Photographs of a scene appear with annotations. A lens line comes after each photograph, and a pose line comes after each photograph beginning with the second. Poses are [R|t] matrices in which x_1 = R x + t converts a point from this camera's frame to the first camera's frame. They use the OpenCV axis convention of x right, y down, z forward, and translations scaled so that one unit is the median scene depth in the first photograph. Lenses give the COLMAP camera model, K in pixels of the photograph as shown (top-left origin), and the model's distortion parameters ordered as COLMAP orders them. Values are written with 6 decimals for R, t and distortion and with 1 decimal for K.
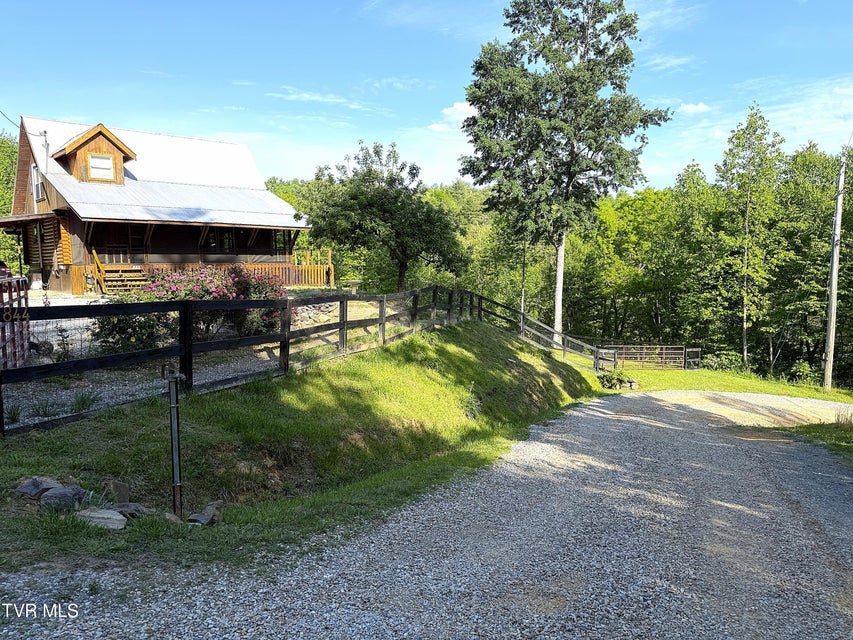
lens RADIAL K [[581.4, 0, 426.5], [0, 581.4, 320.0], [0, 0, 1]] dist [0.002825, -0.000418]
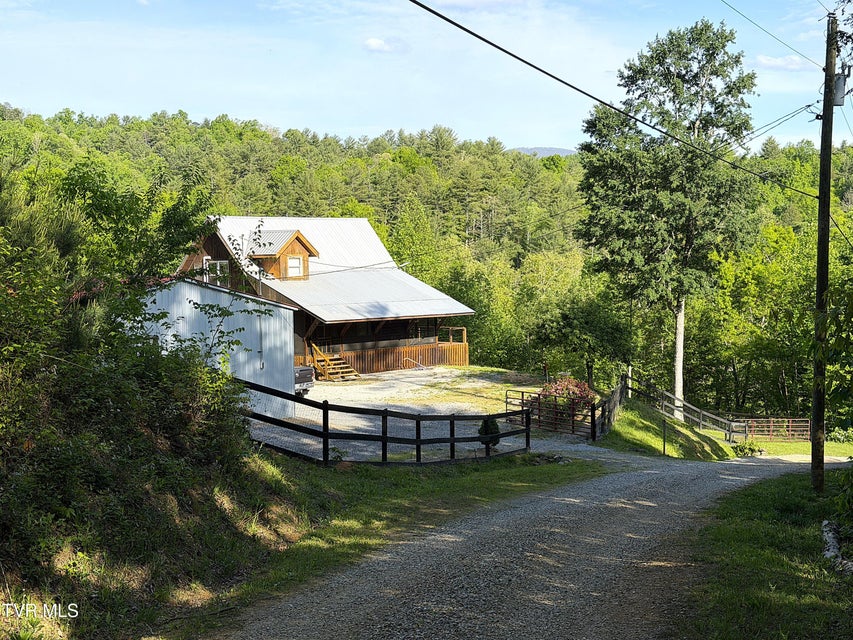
lens RADIAL K [[1060.7, 0, 426.5], [0, 1060.7, 320.0], [0, 0, 1]] dist [-0.027379, -0.007161]
pose [[0.998840, -0.008275, 0.047444, -0.267421], [0.010869, 0.998445, -0.054677, -0.029109], [-0.046918, 0.055129, 0.997376, -0.702978]]
